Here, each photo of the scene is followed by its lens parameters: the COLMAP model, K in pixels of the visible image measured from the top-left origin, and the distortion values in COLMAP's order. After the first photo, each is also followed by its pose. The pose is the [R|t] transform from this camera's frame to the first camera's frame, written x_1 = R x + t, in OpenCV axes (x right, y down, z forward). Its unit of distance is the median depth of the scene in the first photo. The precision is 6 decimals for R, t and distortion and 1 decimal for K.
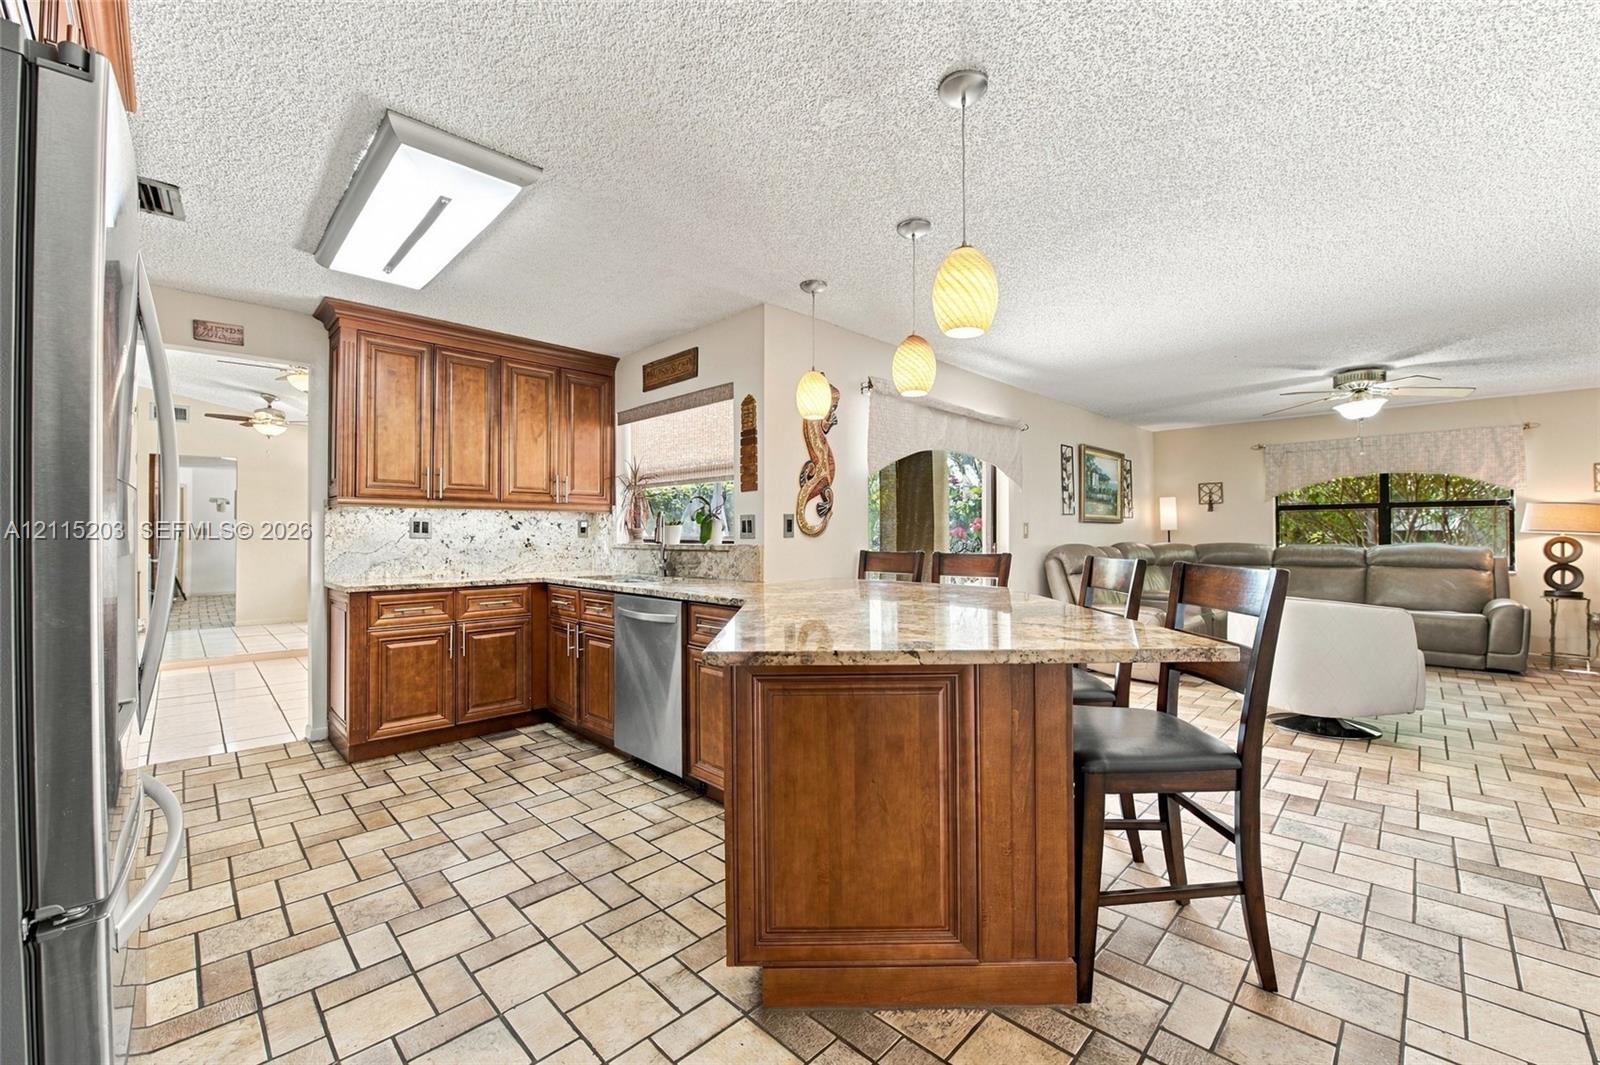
lens RADIAL K [[651.2, 0, 802.3], [0, 651.2, 529.2], [0, 0, 1]] dist [-0.016453, -0.000668]
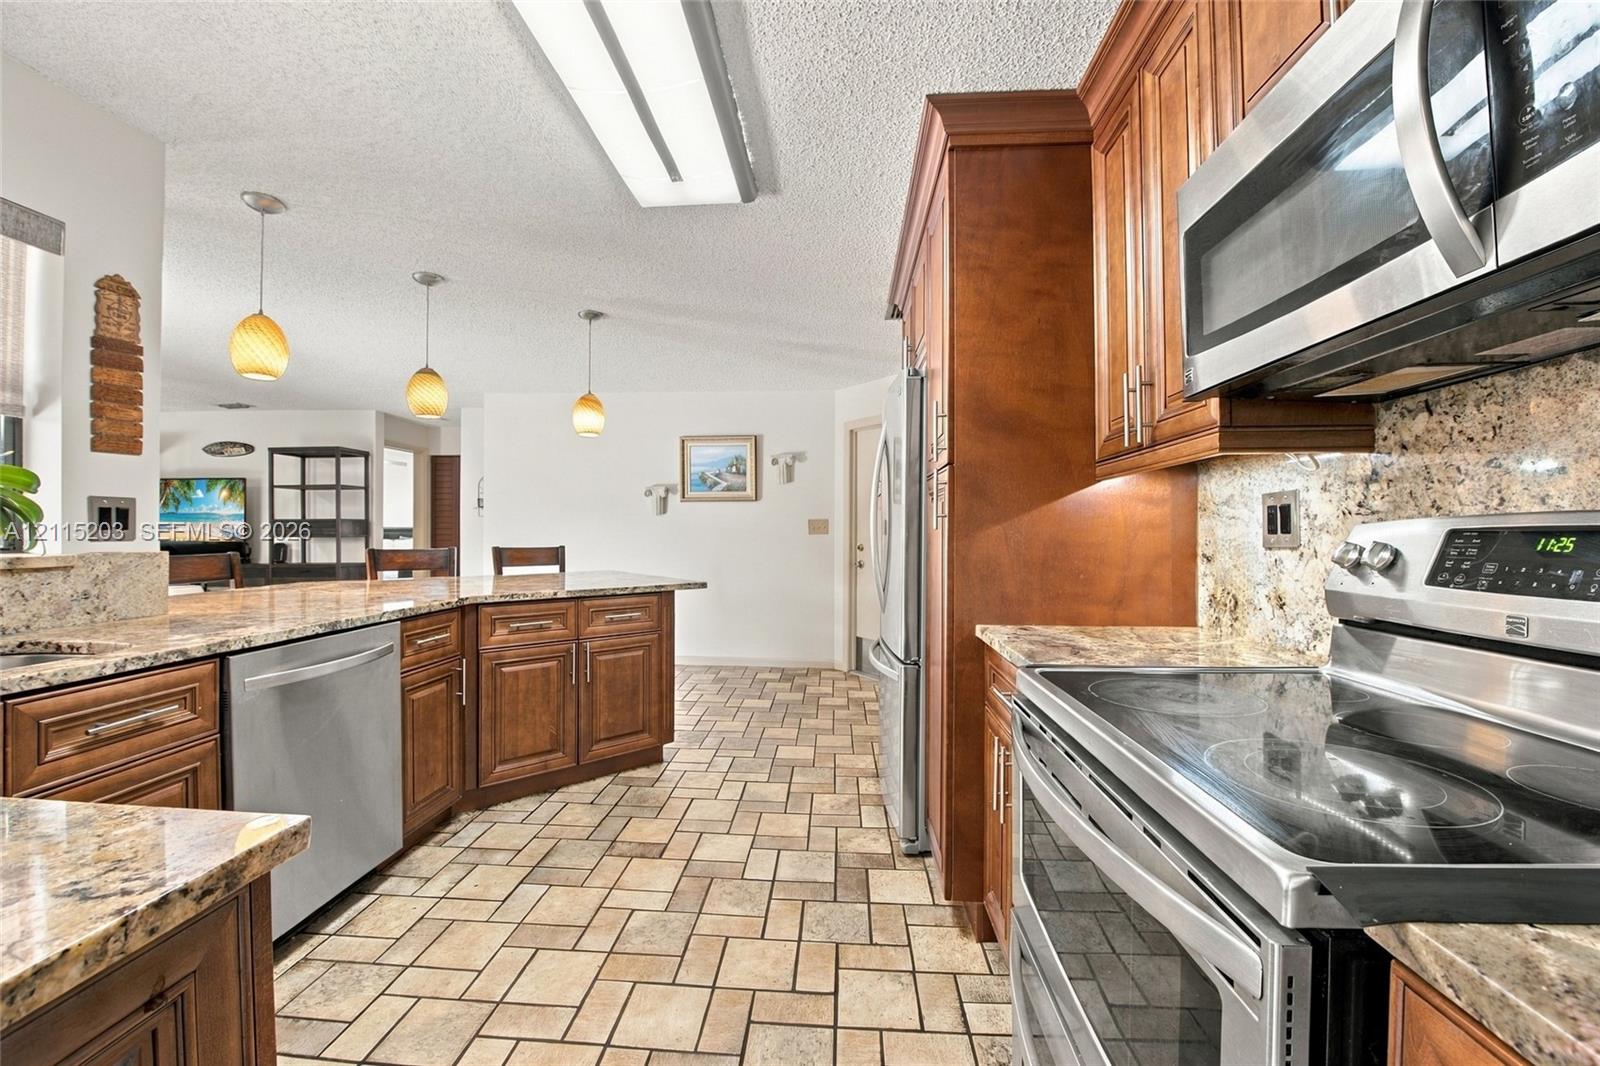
lens RADIAL K [[651.2, 0, 798.3], [0, 651.2, 534.9], [0, 0, 1]] dist [-0.016453, -0.000668]
pose [[-0.668583, -0.002308, 0.743634, -0.846819], [-0.010146, 0.999930, -0.006019, 0.006768], [-0.743568, -0.011569, -0.668560, 0.919582]]
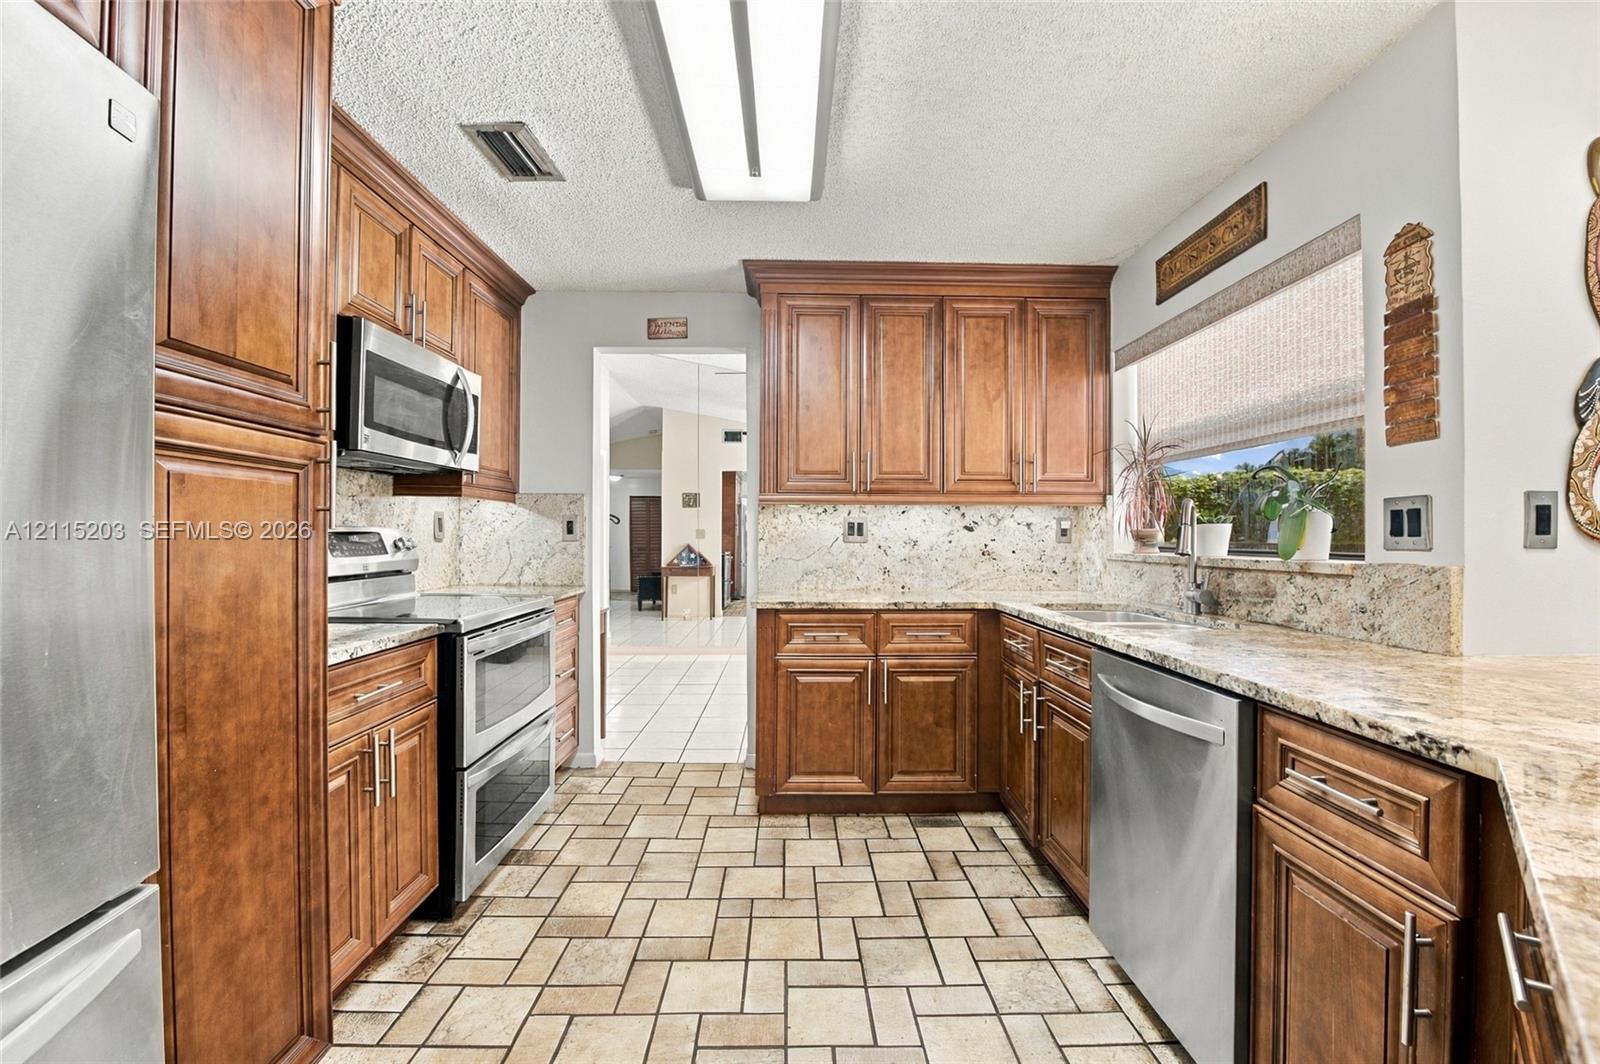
lens RADIAL K [[651.2, 0, 803.8], [0, 651.2, 534.3], [0, 0, 1]] dist [-0.016453, -0.000668]
pose [[0.724920, 0.000045, -0.688833, -0.080367], [0.001407, 0.999998, 0.001545, 0.002358], [0.688832, -0.002089, 0.724918, 0.397692]]
